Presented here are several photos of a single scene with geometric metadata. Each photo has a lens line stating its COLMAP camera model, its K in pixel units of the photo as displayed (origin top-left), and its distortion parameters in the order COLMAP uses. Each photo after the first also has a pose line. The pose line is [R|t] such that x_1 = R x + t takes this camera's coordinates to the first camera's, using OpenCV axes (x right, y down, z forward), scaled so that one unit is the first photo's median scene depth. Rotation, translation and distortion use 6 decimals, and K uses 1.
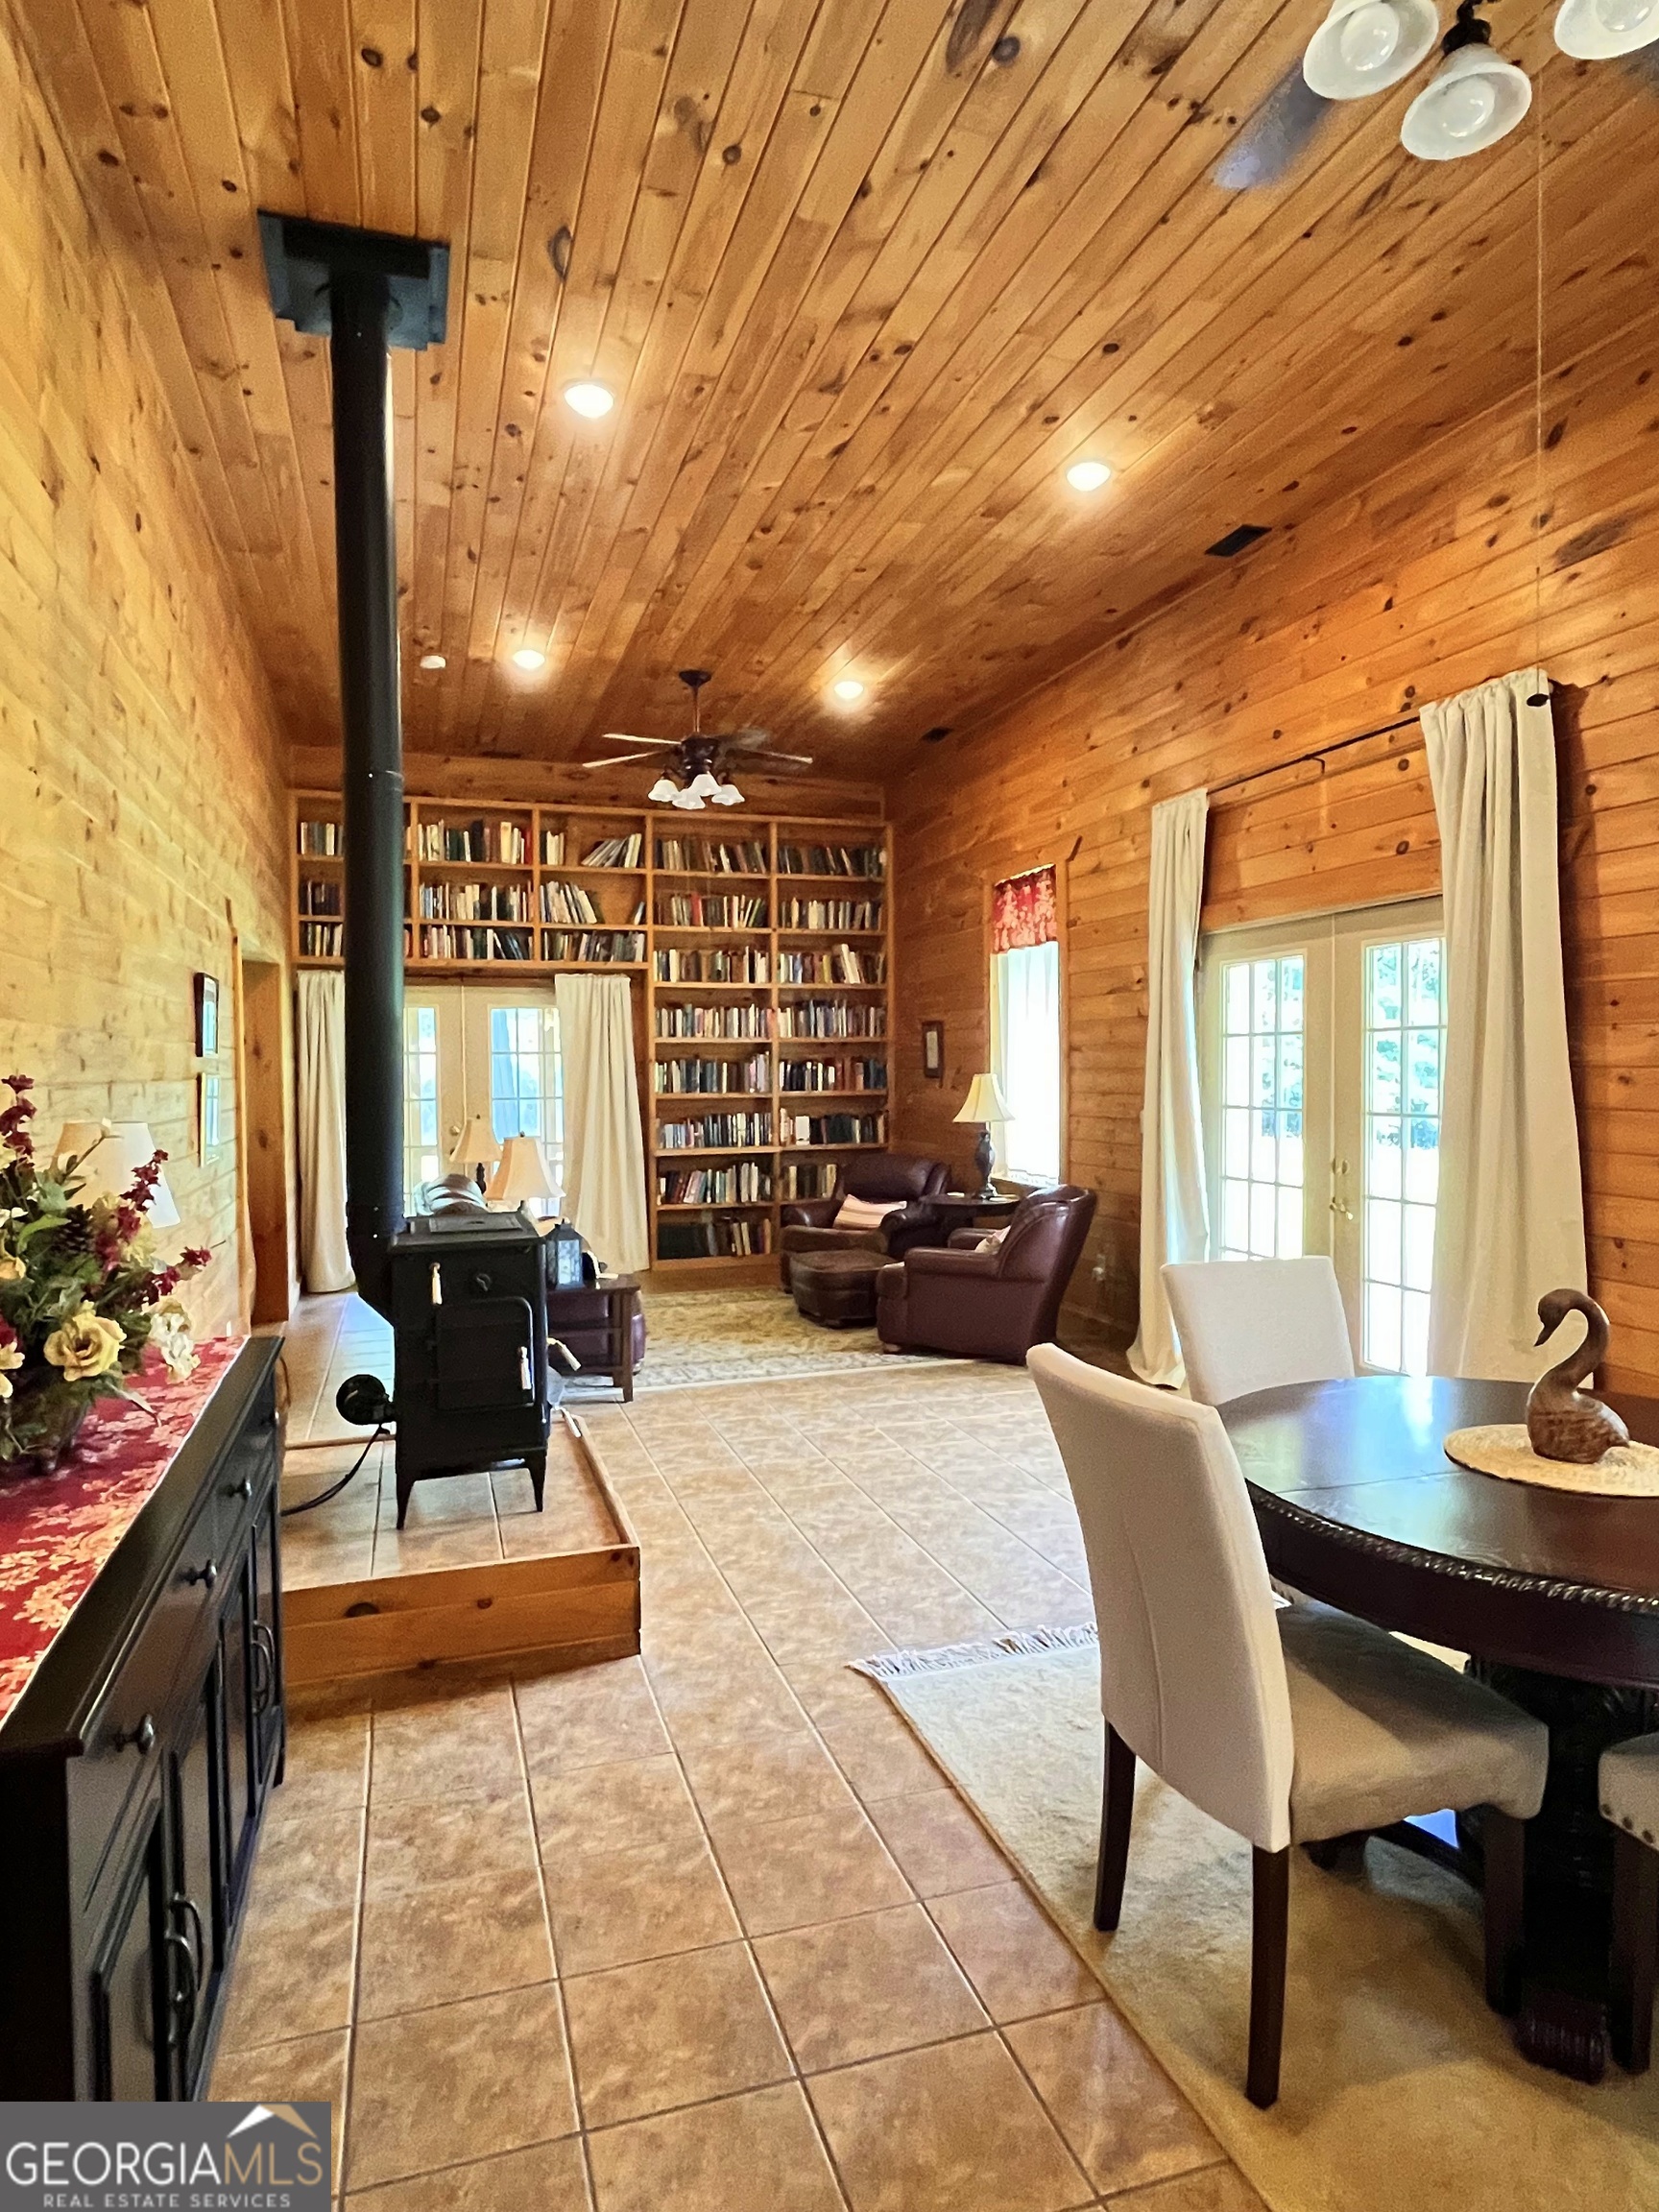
lens RADIAL K [[1306.5, 0, 829.5], [0, 1306.5, 1106.0], [0, 0, 1]] dist [-0.001939, -0.001000]
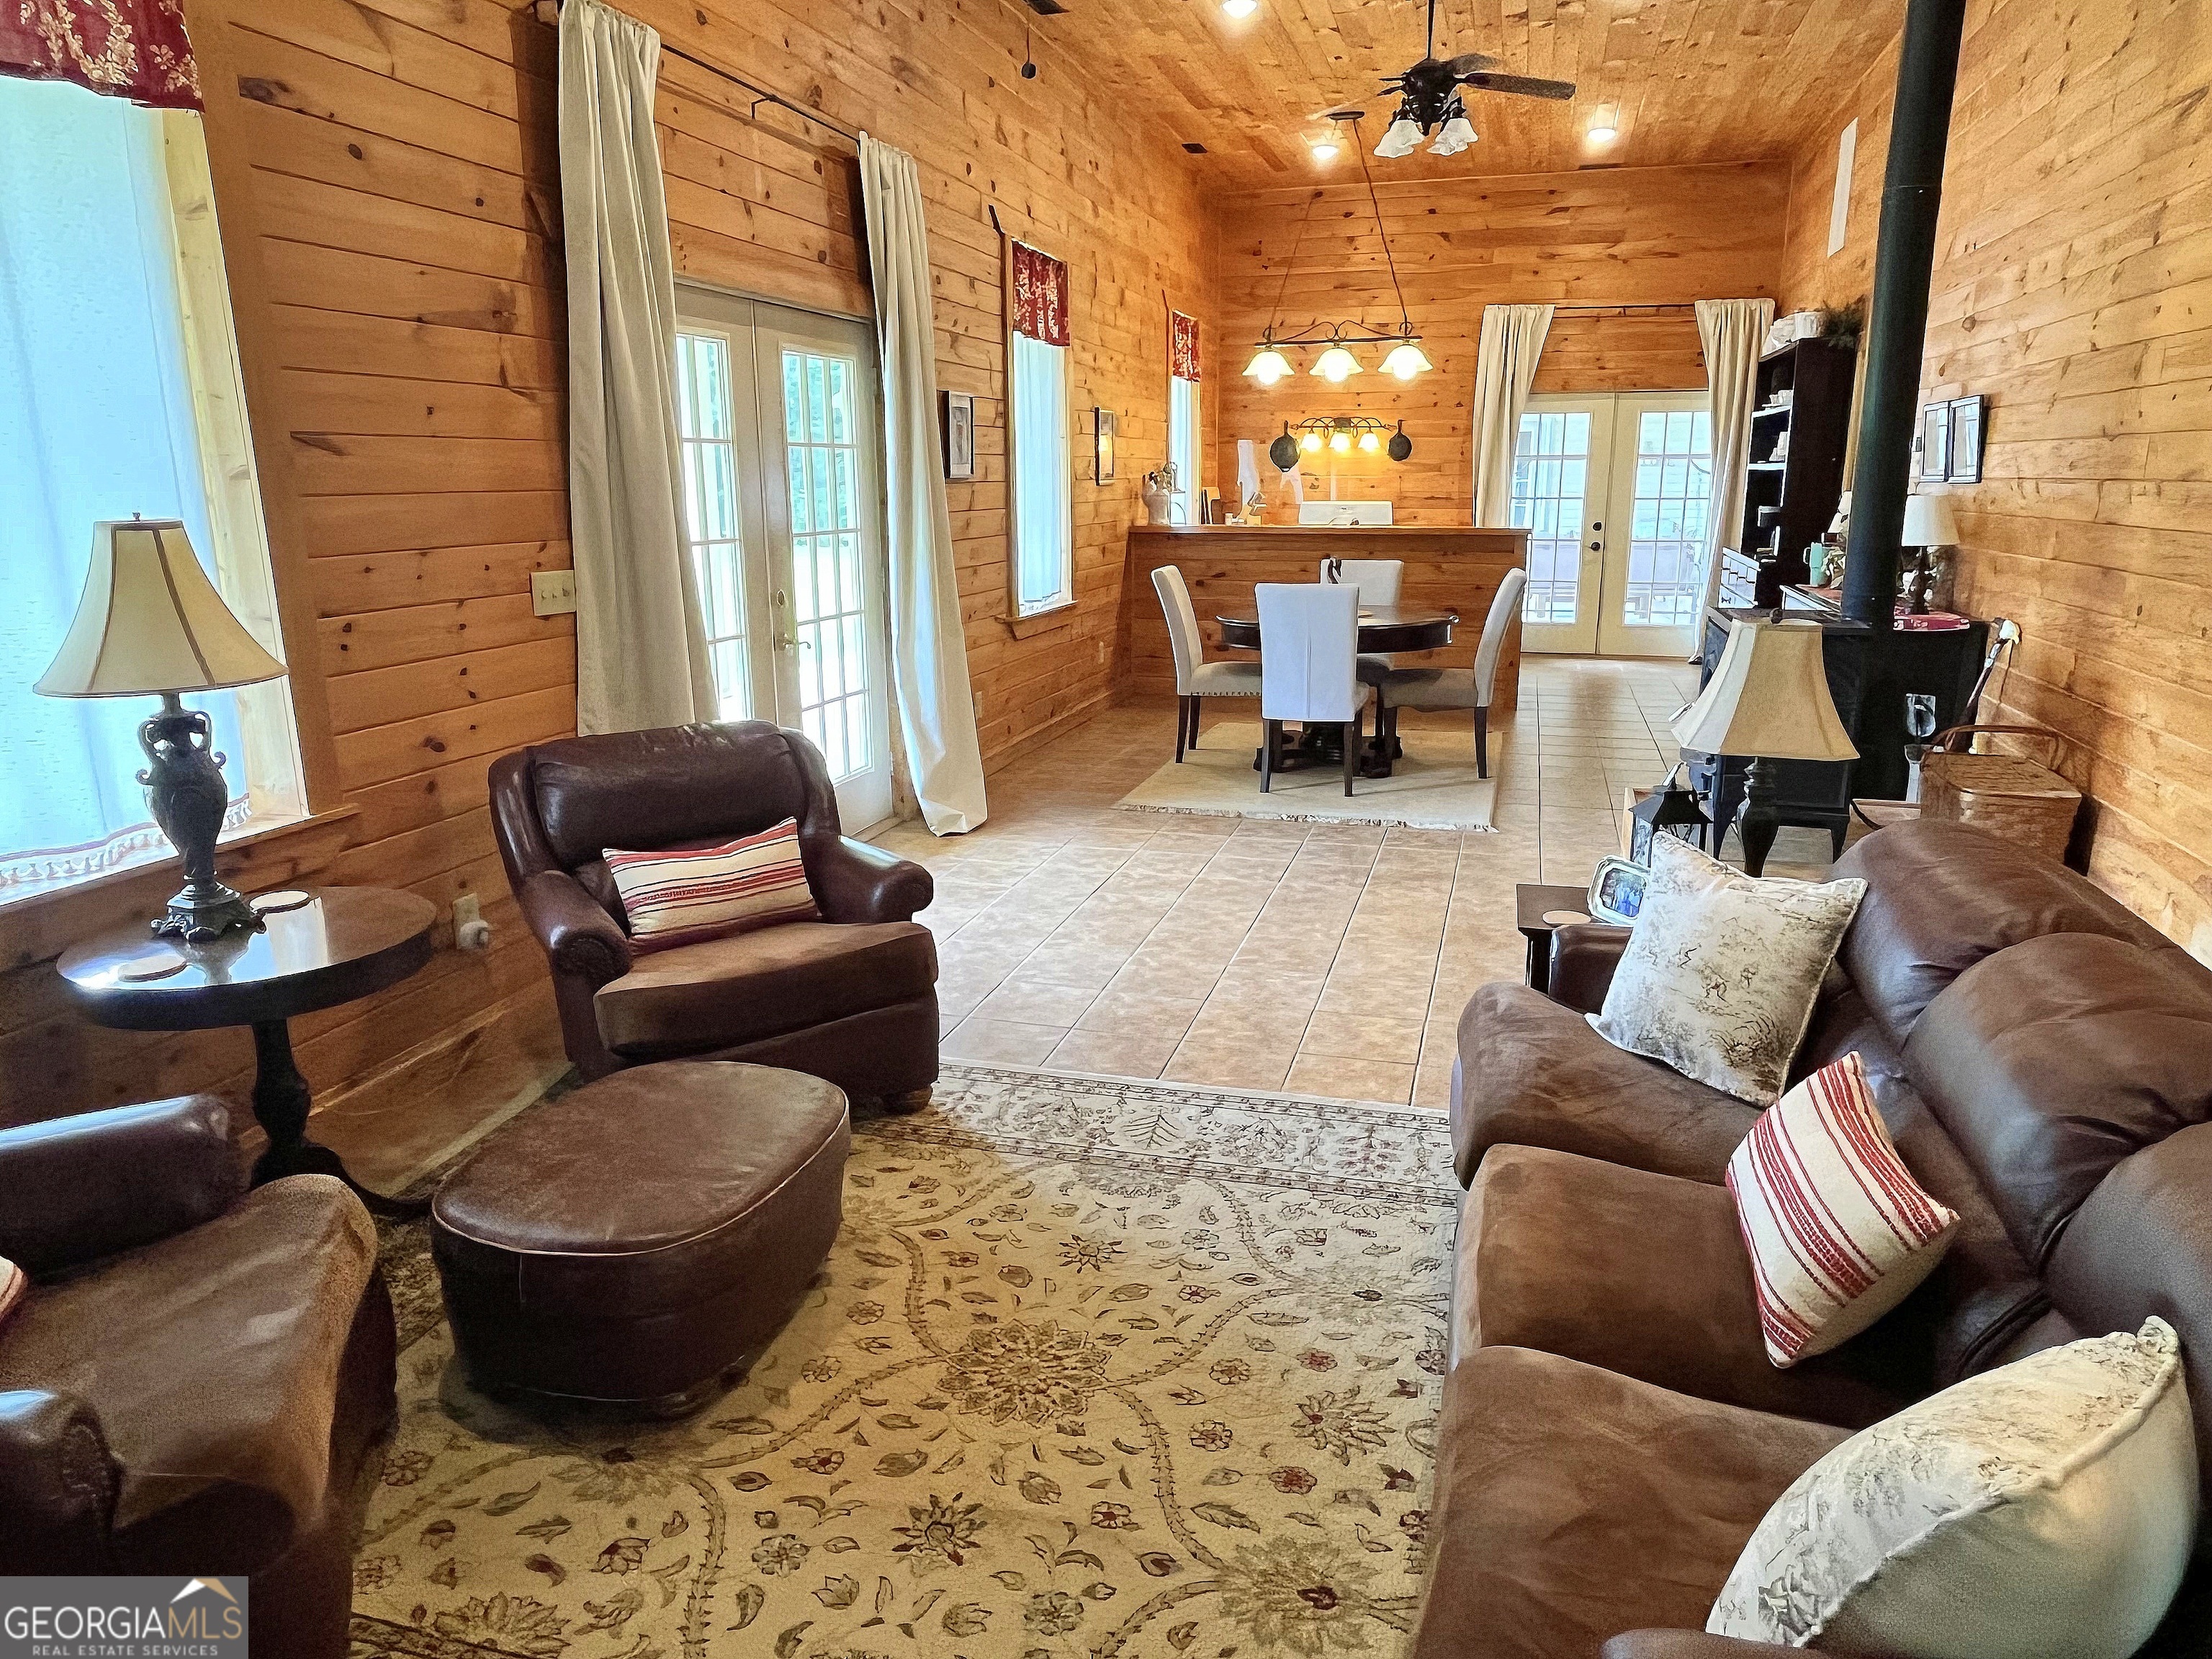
lens RADIAL K [[1381.4, 0, 1106.0], [0, 1381.4, 829.5], [0, 0, 1]] dist [0.004805, -0.005630]
pose [[-0.826885, -0.123241, 0.548701, -0.400881], [0.027773, 0.965553, 0.258722, -0.048330], [-0.561685, 0.229172, -0.794978, 1.967074]]
